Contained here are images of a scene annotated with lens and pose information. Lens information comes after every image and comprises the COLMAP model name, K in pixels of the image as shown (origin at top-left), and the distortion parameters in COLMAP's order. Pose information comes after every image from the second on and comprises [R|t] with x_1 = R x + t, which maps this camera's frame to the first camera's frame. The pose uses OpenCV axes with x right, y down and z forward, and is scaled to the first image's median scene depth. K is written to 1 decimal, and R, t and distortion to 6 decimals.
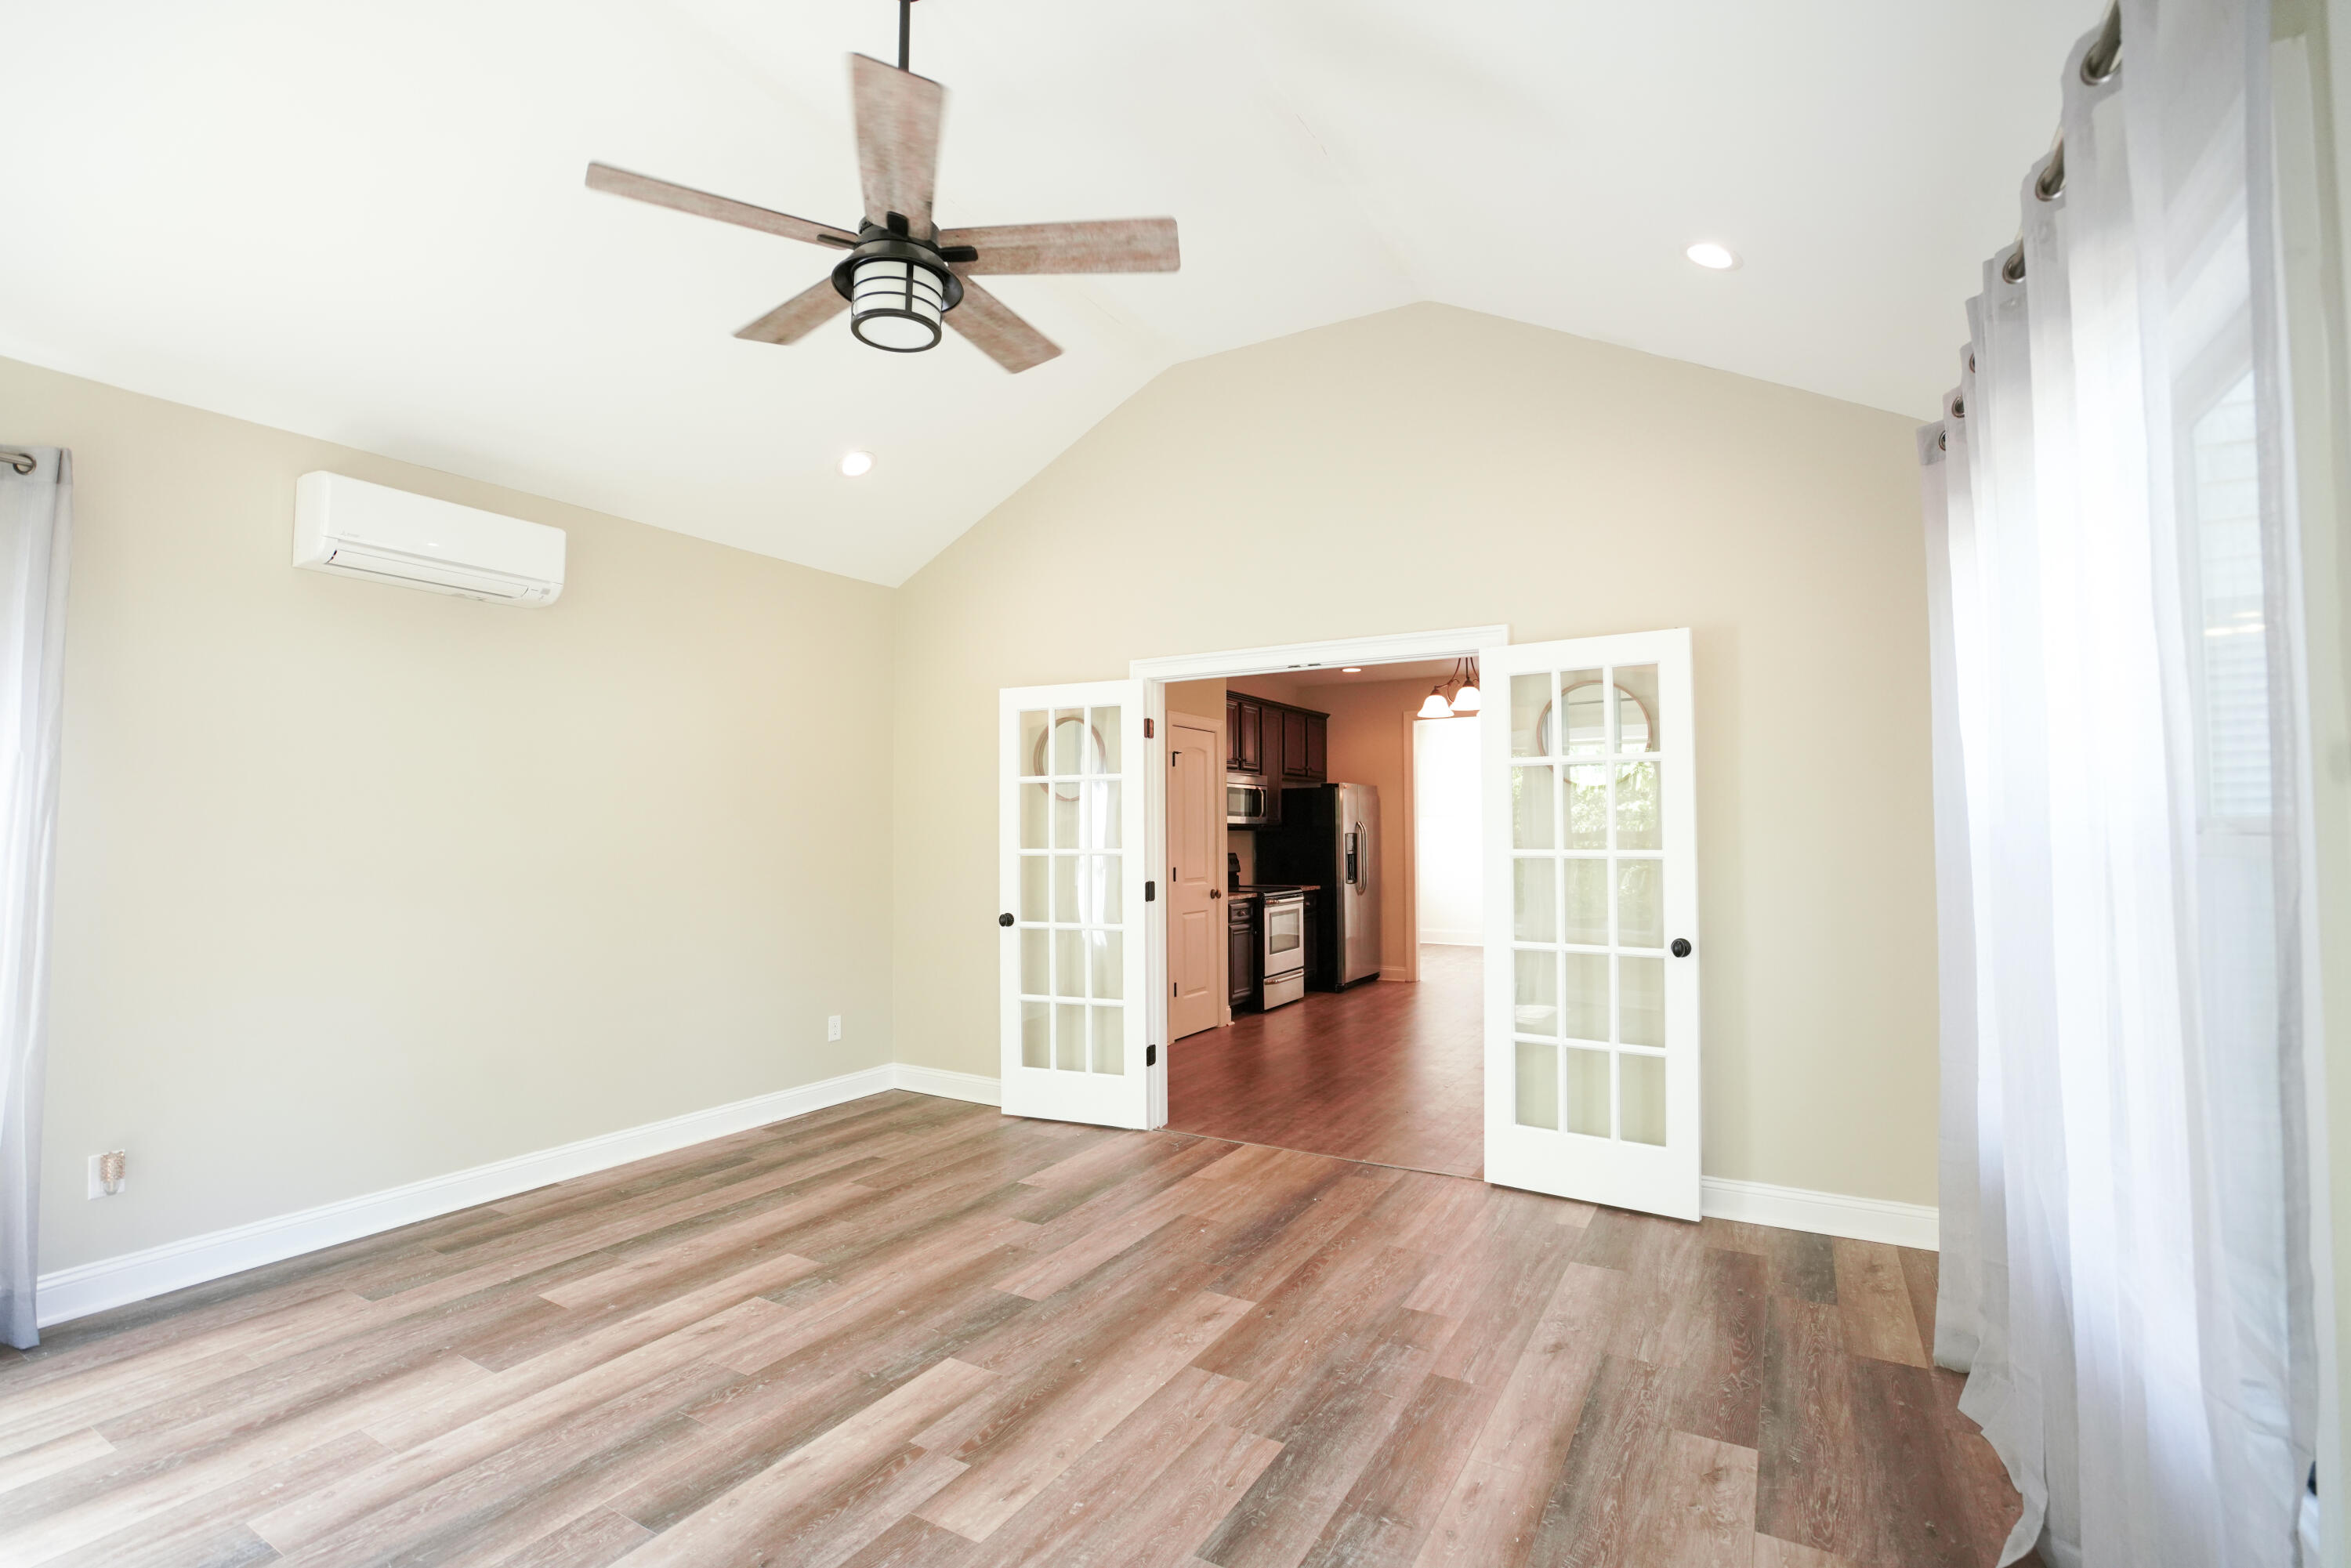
lens RADIAL K [[1085.7, 0, 1171.7], [0, 1085.7, 784.0], [0, 0, 1]] dist [-0.041546, 0.009872]
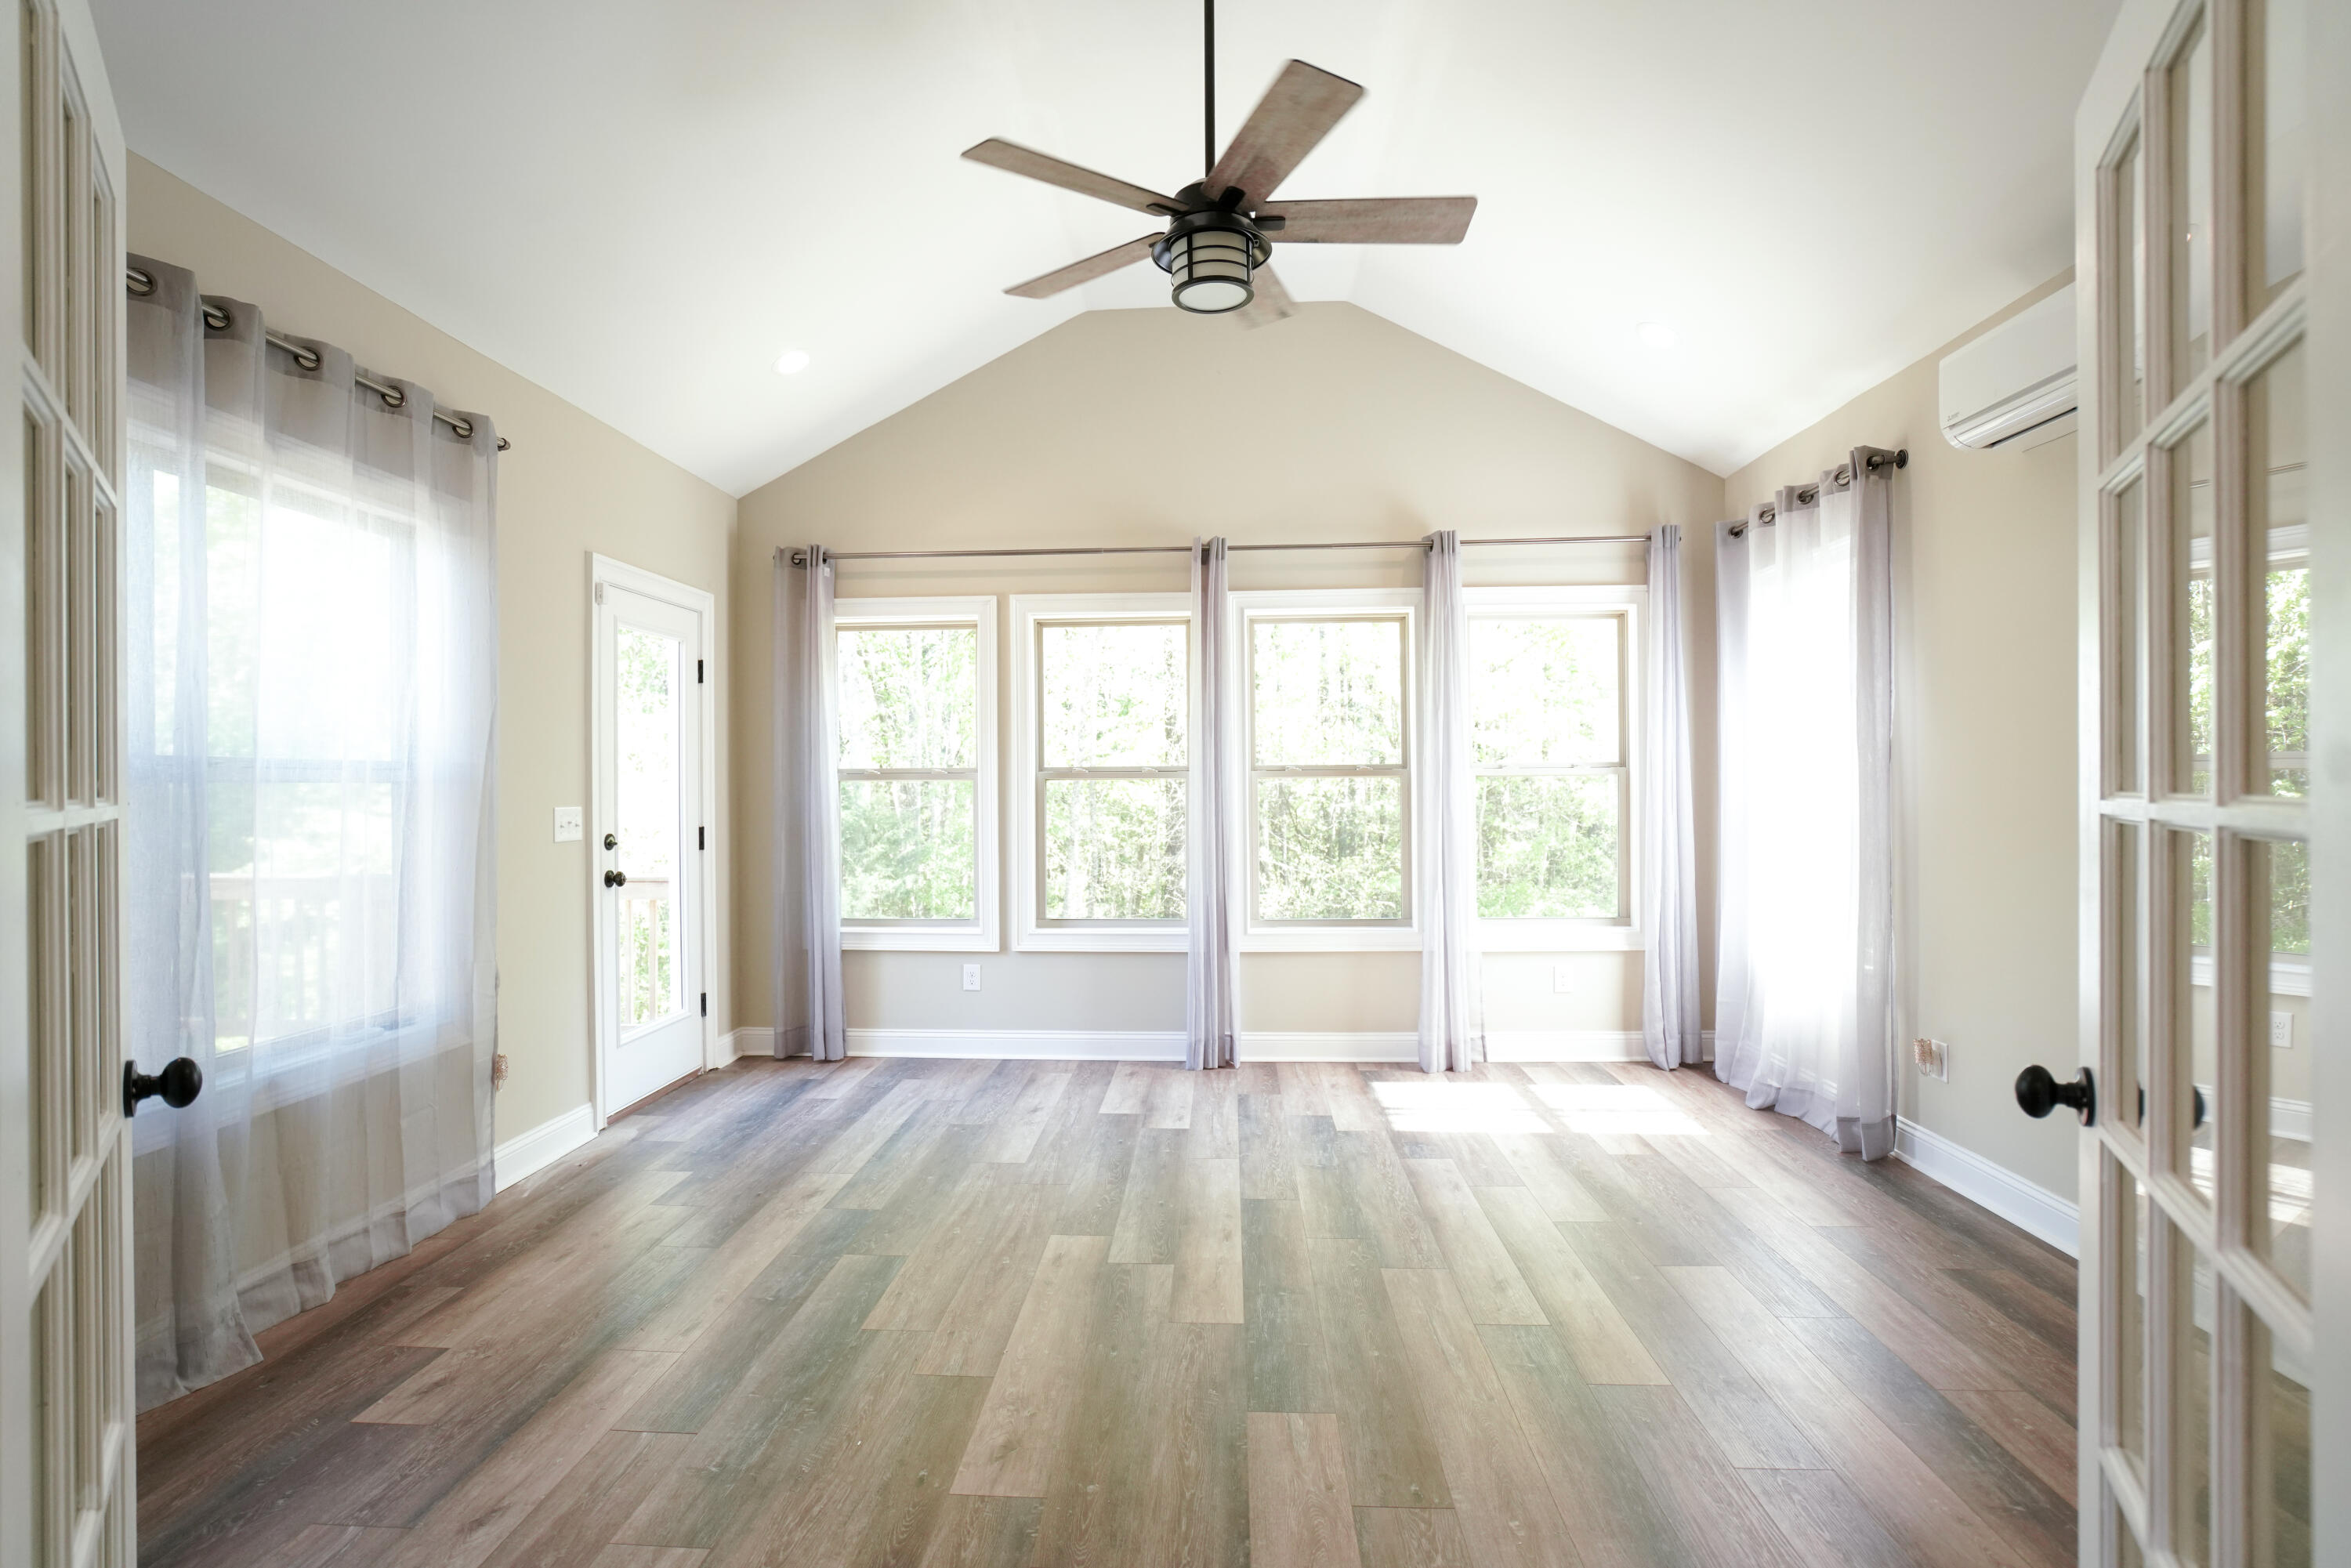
lens RADIAL K [[1155.0, 0, 1169.9], [0, 1155.0, 779.9], [0, 0, 1]] dist [-0.026051, 0.003293]
pose [[-0.891713, 0.007816, -0.452534, 0.321951], [0.030567, 0.998608, -0.042983, 0.113515], [0.451569, -0.052161, -0.890710, 2.041676]]
